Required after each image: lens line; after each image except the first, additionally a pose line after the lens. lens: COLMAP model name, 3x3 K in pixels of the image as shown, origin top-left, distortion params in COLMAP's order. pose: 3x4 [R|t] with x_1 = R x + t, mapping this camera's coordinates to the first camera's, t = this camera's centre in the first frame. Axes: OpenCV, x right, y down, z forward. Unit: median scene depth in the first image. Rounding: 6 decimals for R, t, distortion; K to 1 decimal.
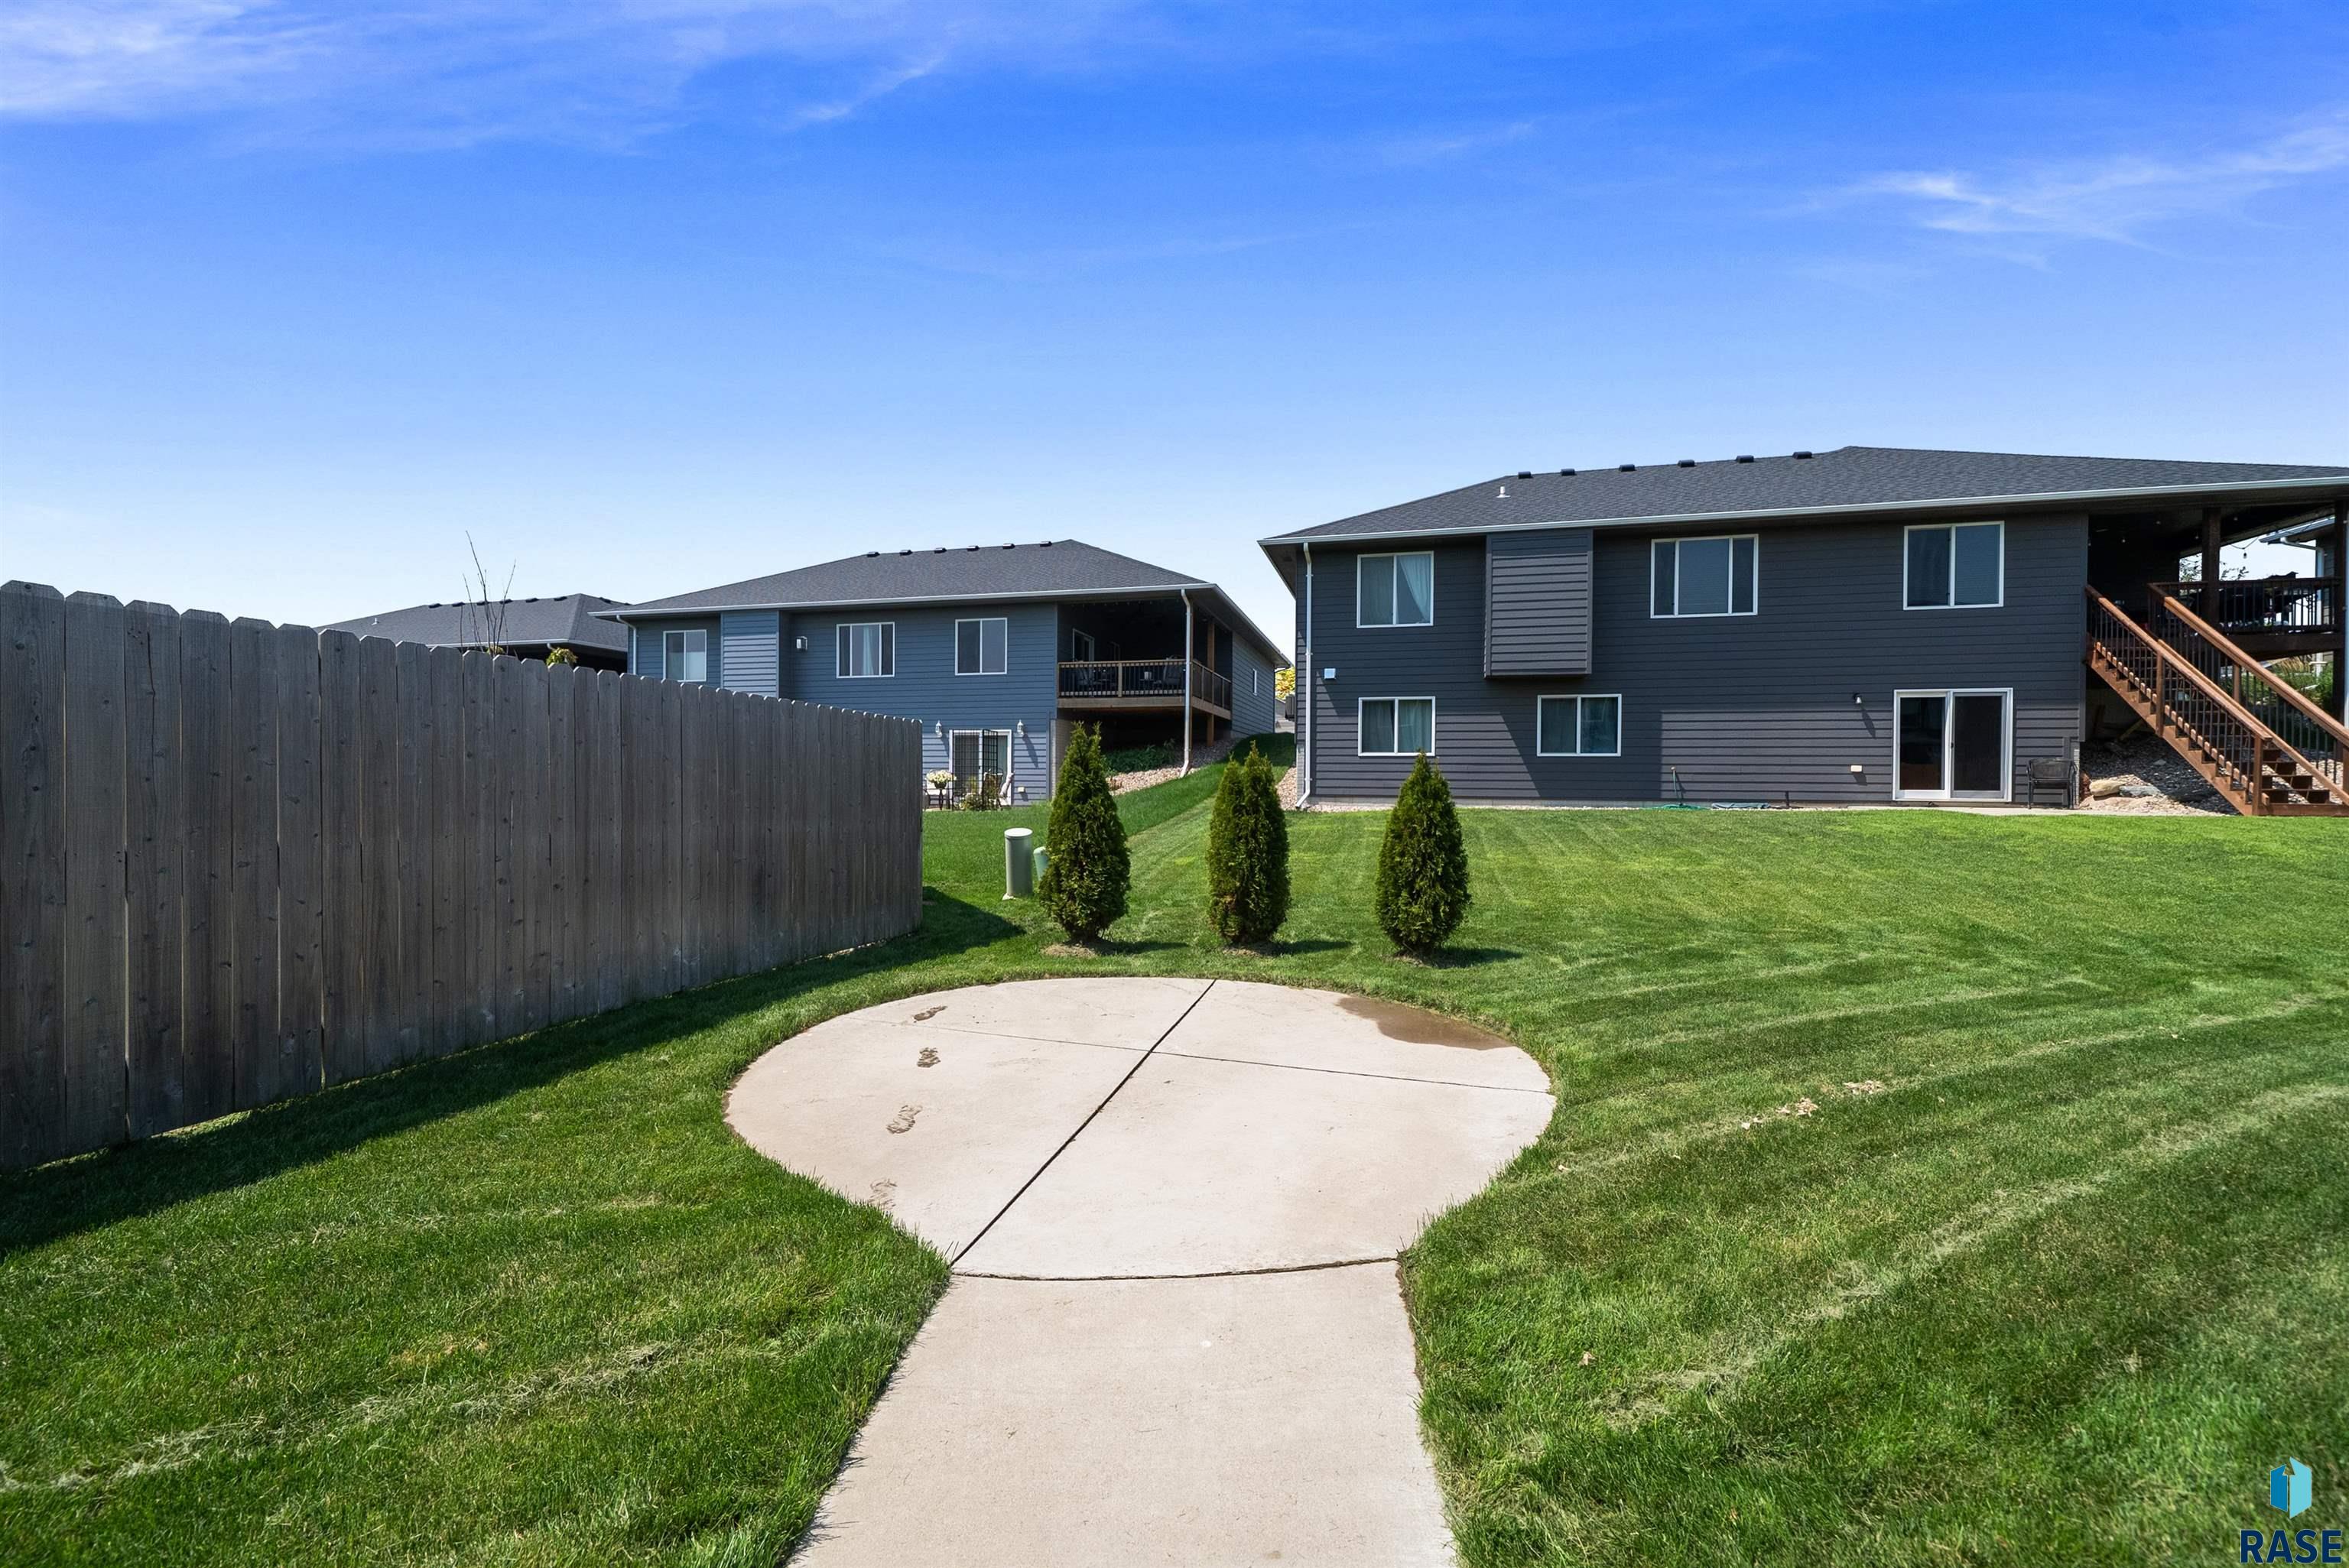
lens RADIAL K [[934.6, 0, 1173.7], [0, 934.6, 785.0], [0, 0, 1]] dist [-0.000081, 0.000110]
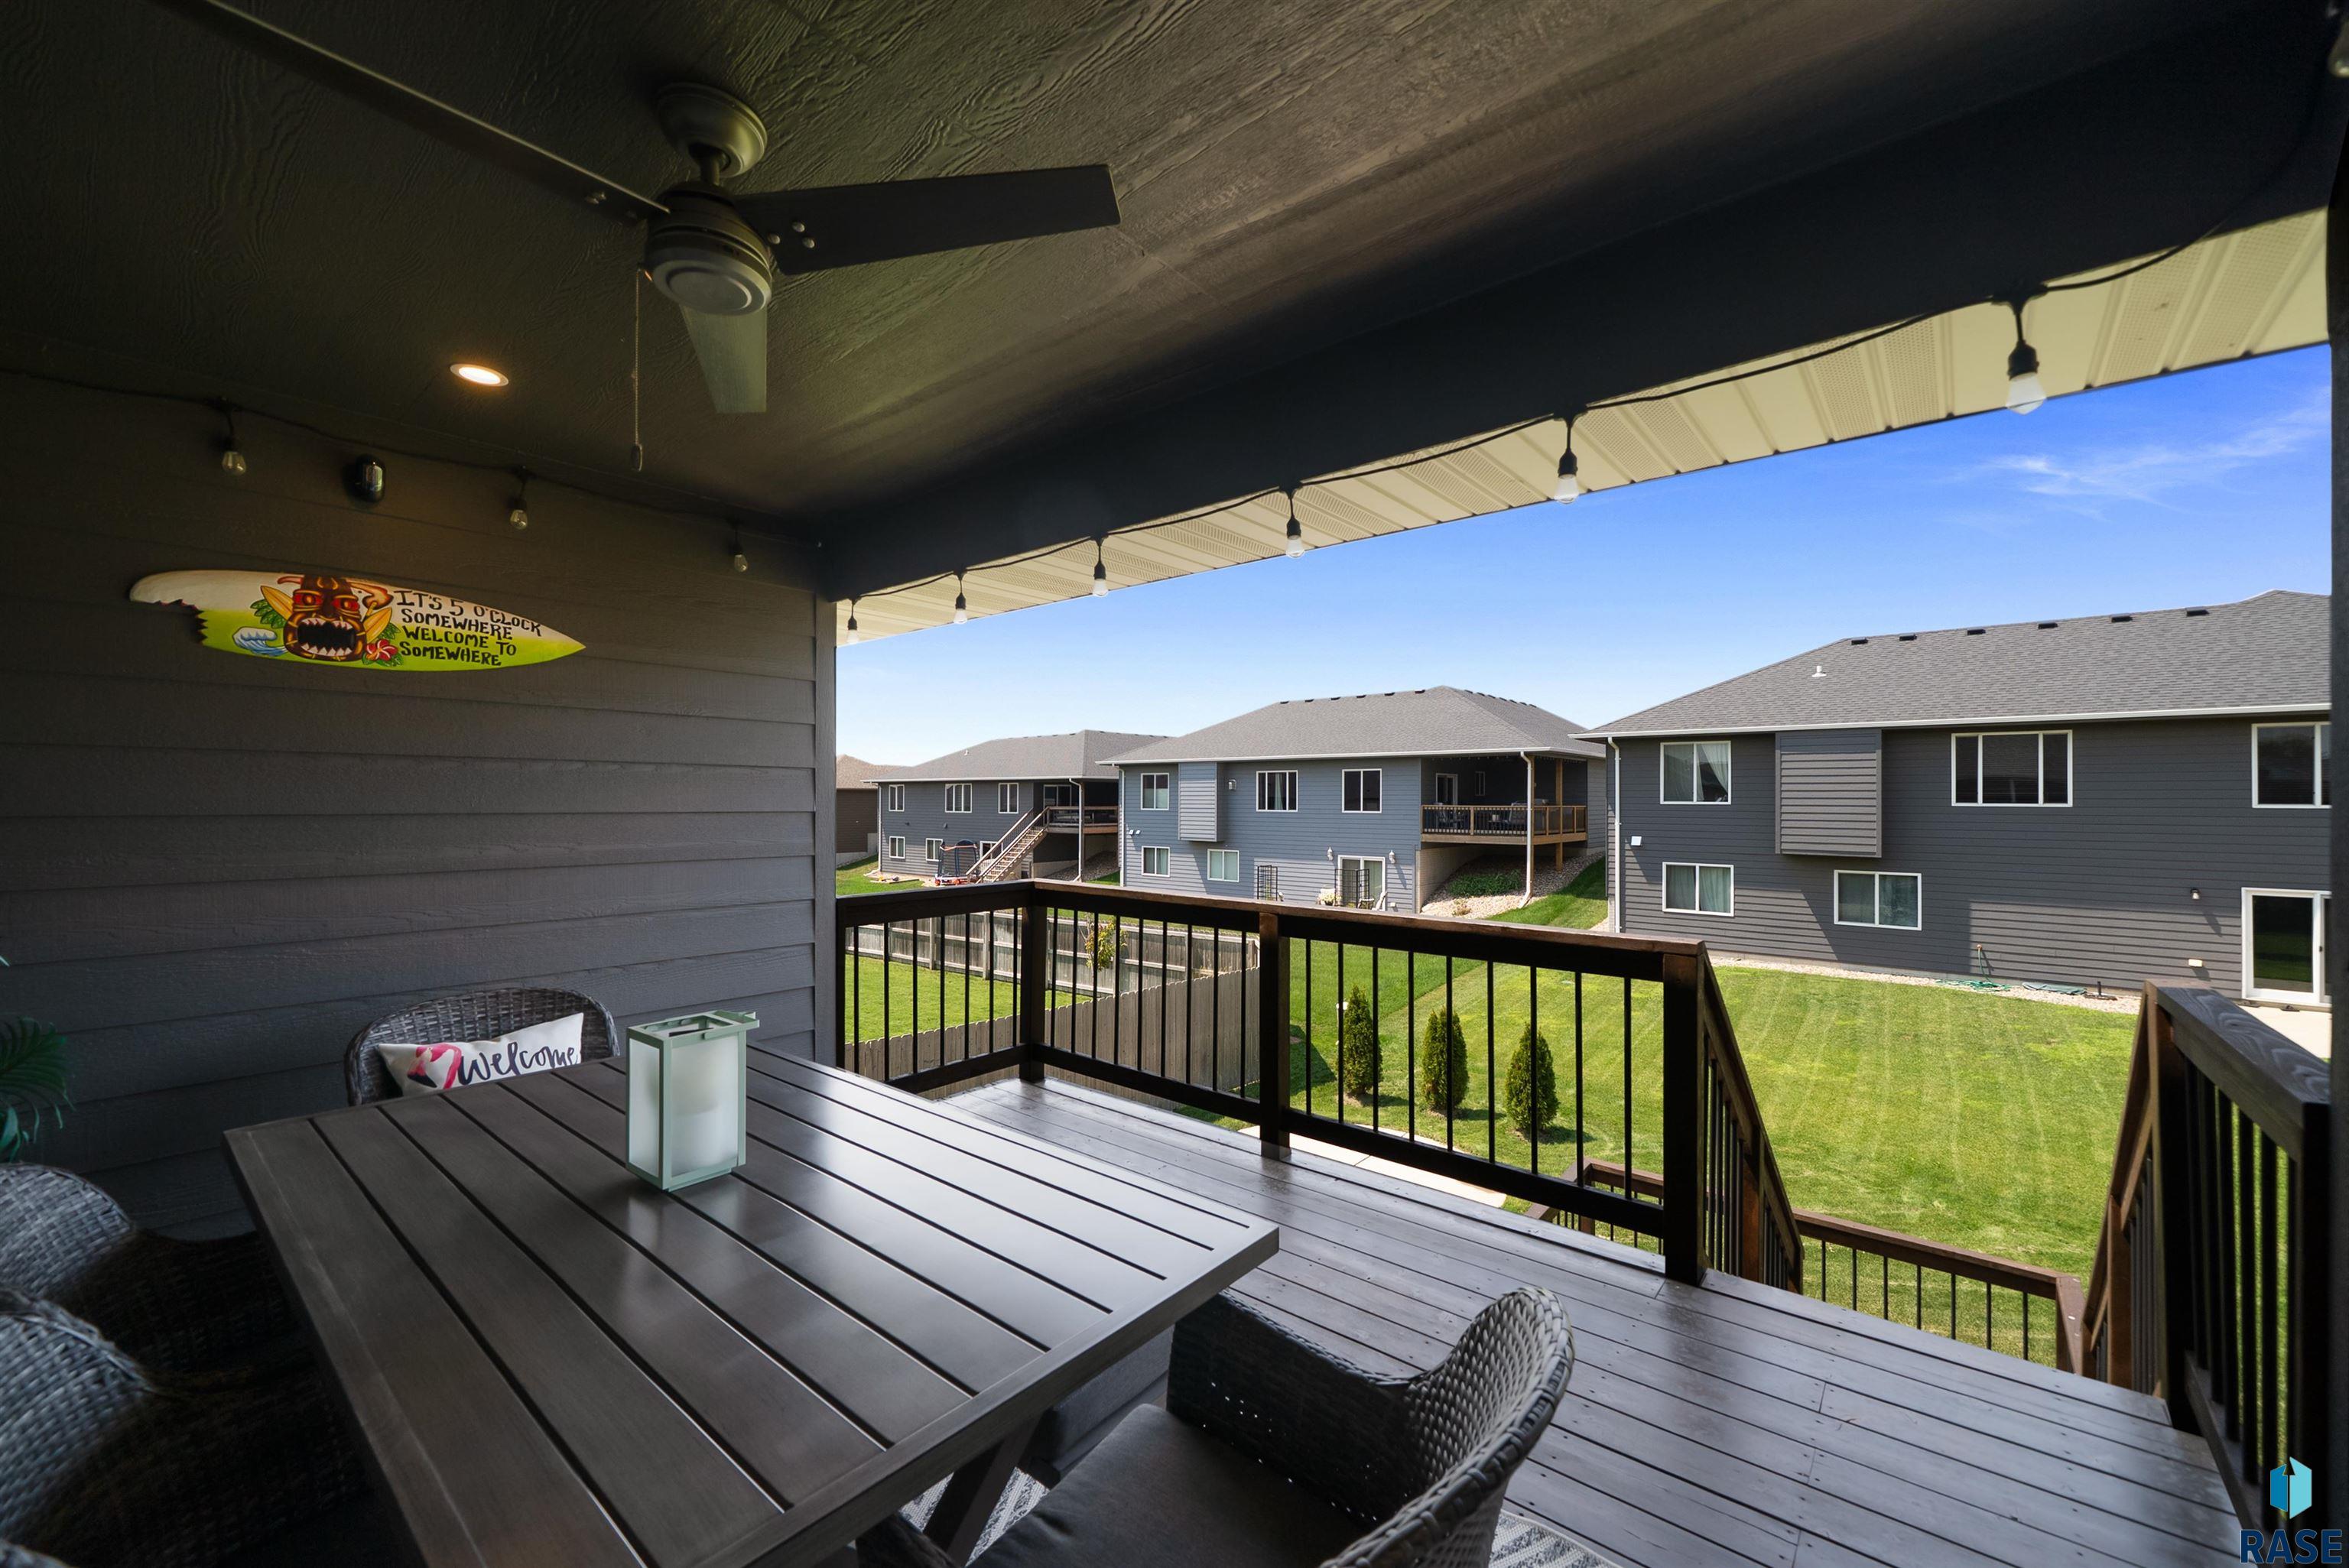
lens RADIAL K [[934.6, 0, 1176.2], [0, 934.6, 790.0], [0, 0, 1]] dist [-0.000081, 0.000110]
pose [[0.902540, -0.004029, -0.430587, 0.157813], [-0.004011, 0.999834, -0.017764, -0.168911], [0.430587, 0.017760, 0.902374, -0.363296]]
